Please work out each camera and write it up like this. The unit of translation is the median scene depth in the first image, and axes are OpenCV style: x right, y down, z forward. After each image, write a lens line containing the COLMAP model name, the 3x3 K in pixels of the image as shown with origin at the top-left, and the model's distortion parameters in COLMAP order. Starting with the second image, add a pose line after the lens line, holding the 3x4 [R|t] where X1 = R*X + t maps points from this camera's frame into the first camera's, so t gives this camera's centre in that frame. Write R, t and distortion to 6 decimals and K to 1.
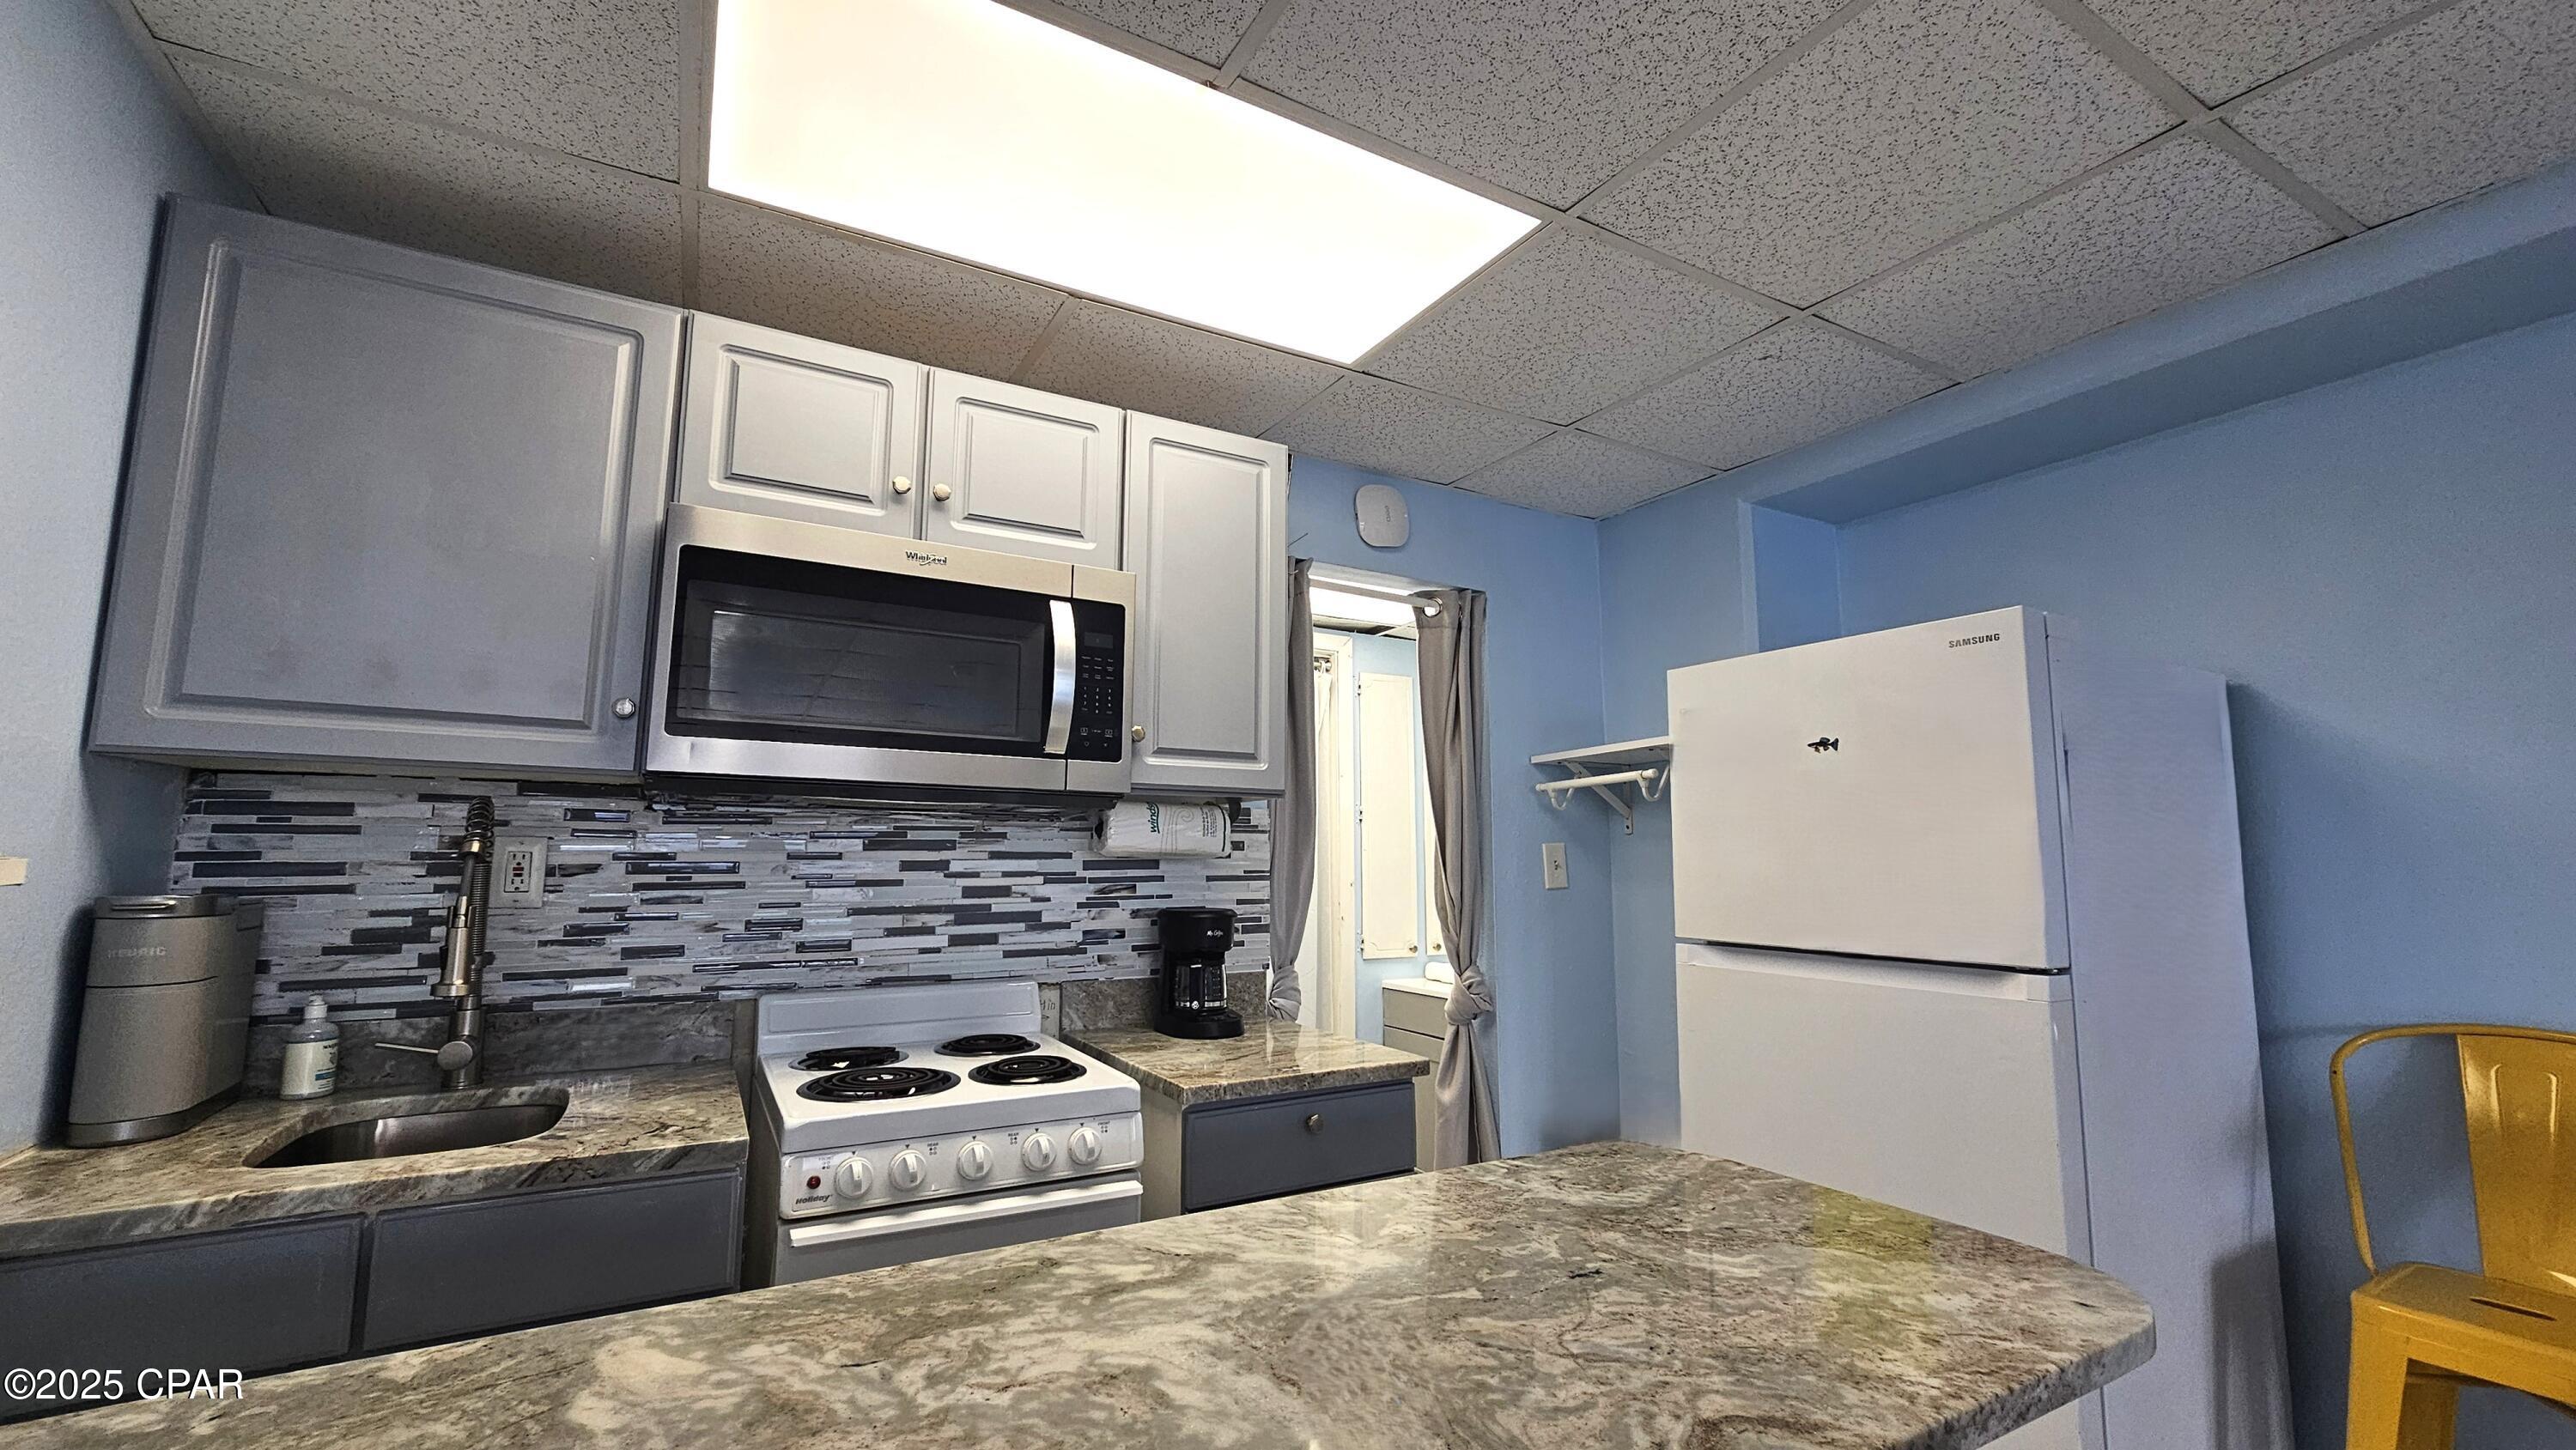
lens RADIAL K [[1052.3, 0, 1279.0], [0, 1052.3, 734.0], [0, 0, 1]] dist [-0.002511, 0.000325]
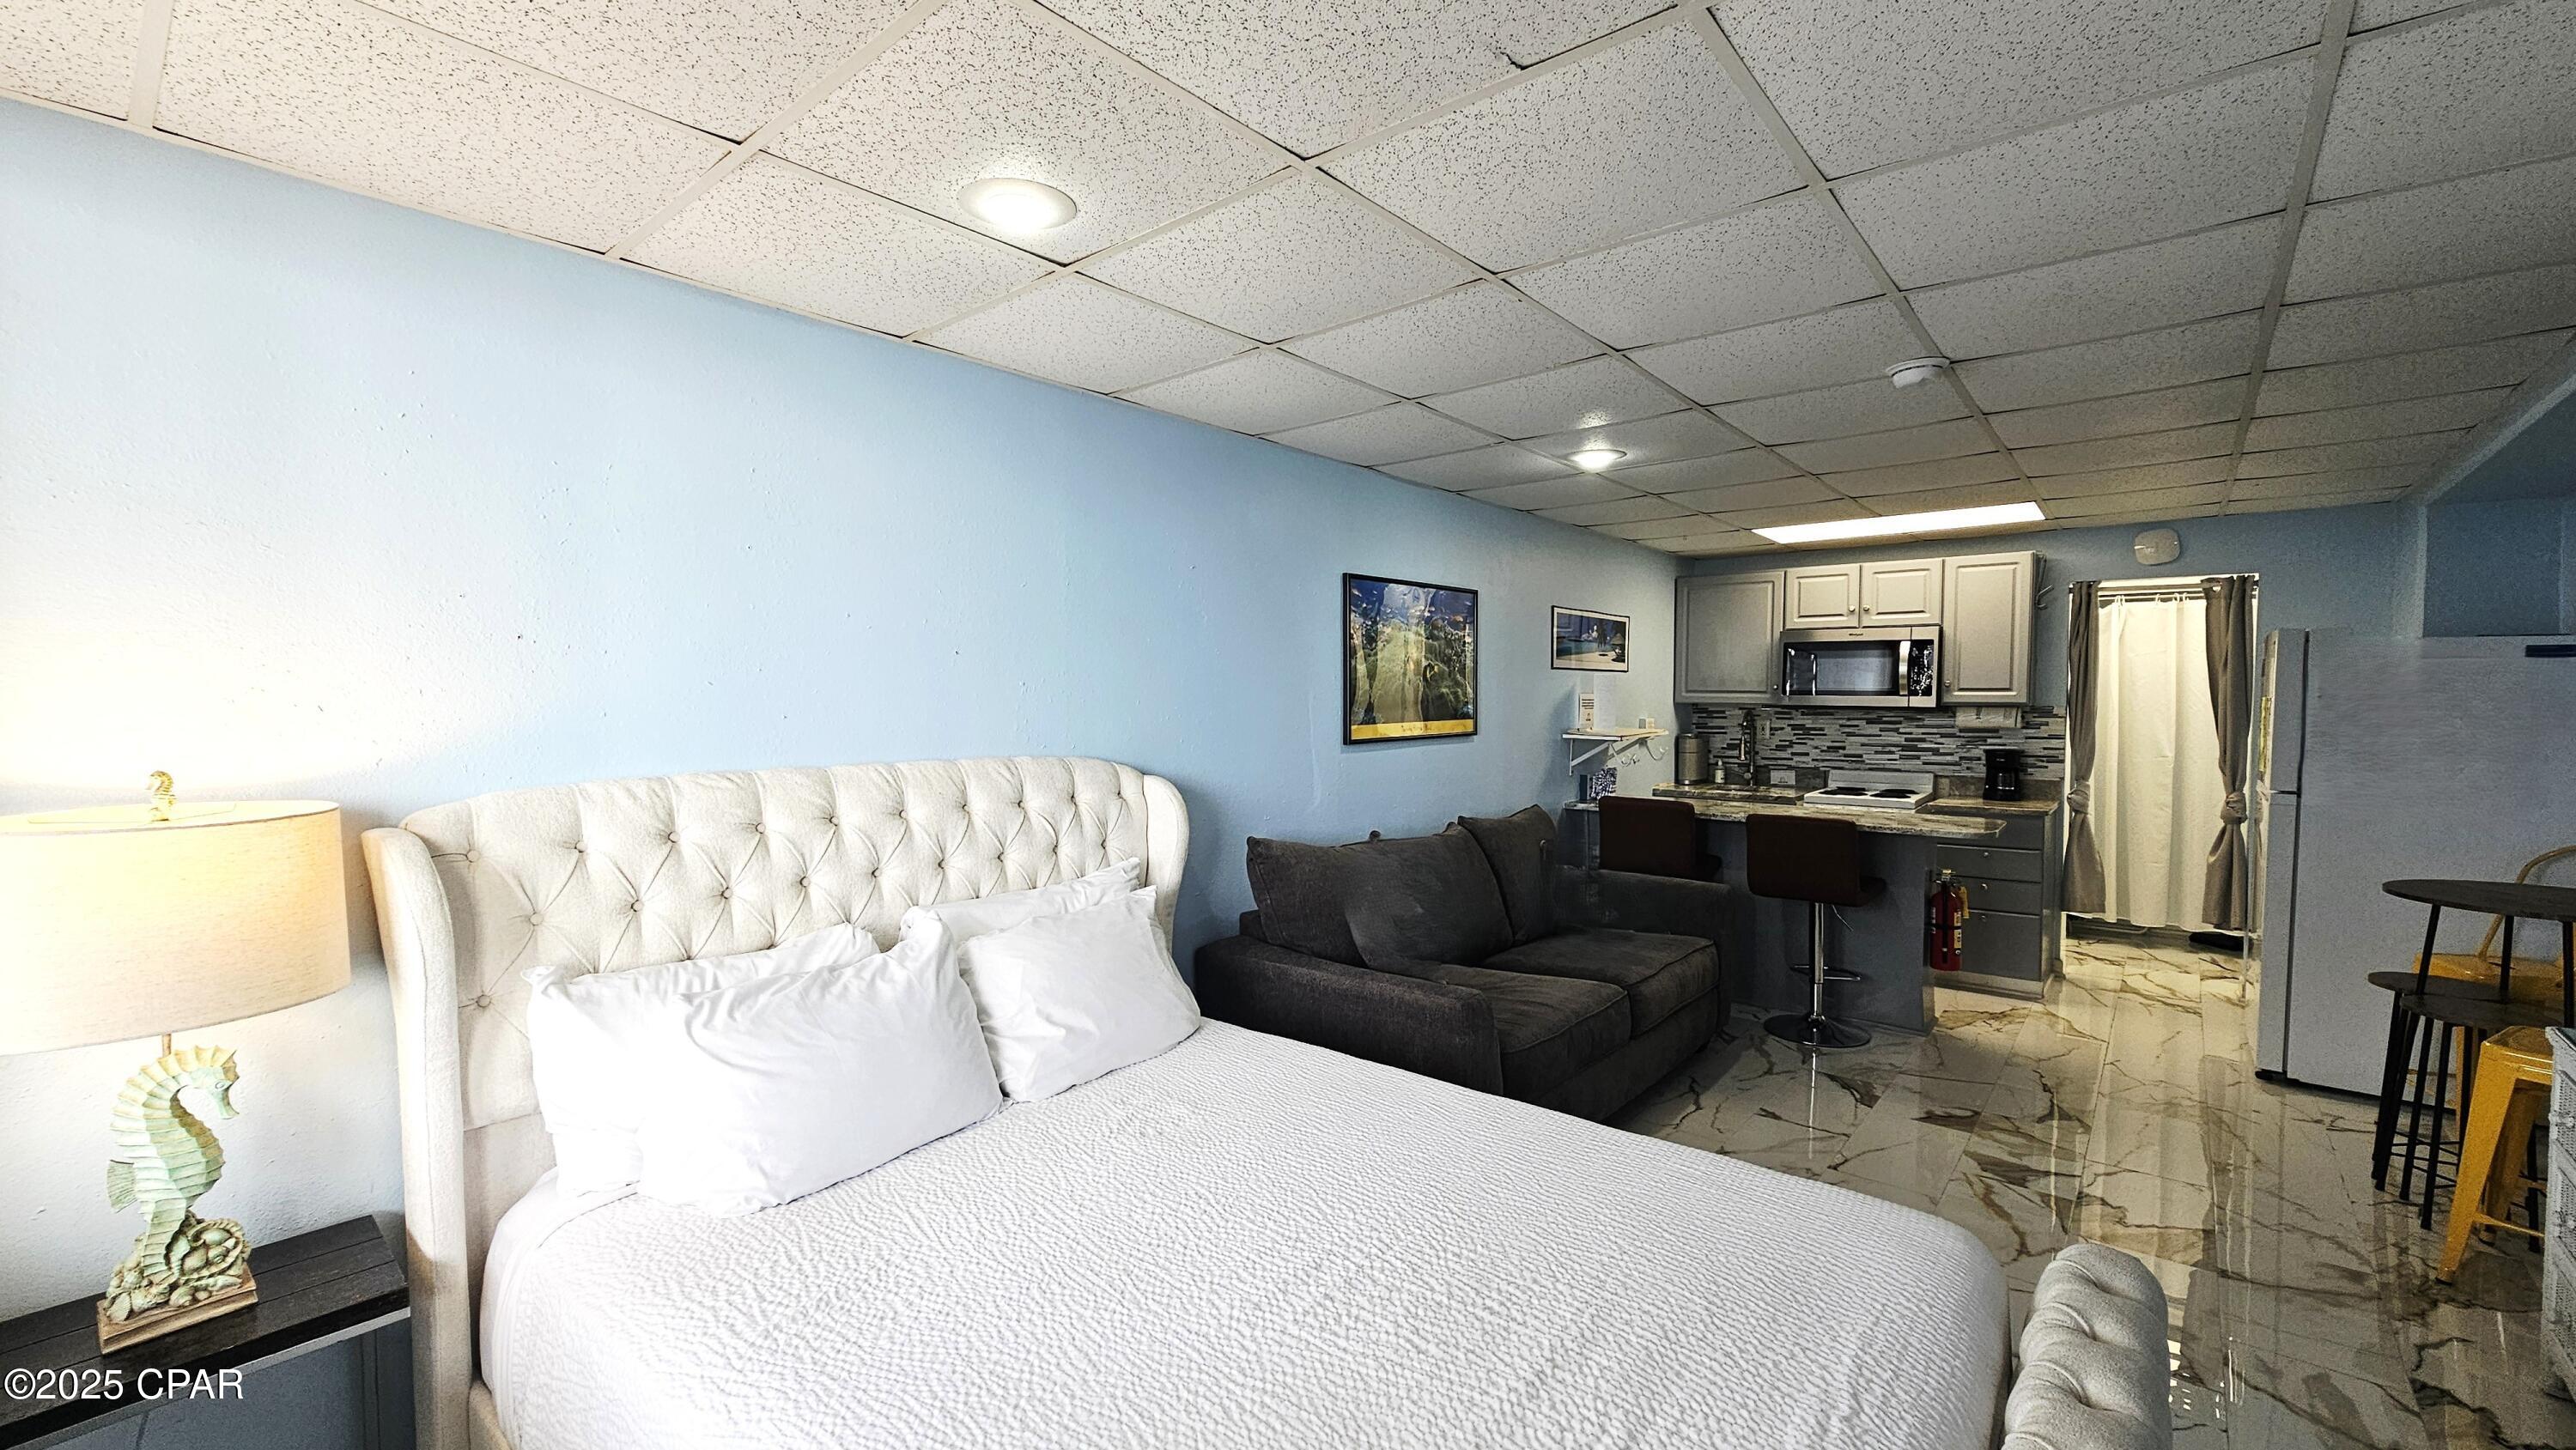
lens RADIAL K [[1052.3, 0, 1269.2], [0, 1052.3, 738.4], [0, 0, 1]] dist [-0.002511, 0.000325]
pose [[0.338122, 0.035707, -0.940425, 1.897443], [0.116245, 0.990043, 0.079386, -0.290607], [0.933895, -0.136162, 0.330604, -1.604827]]
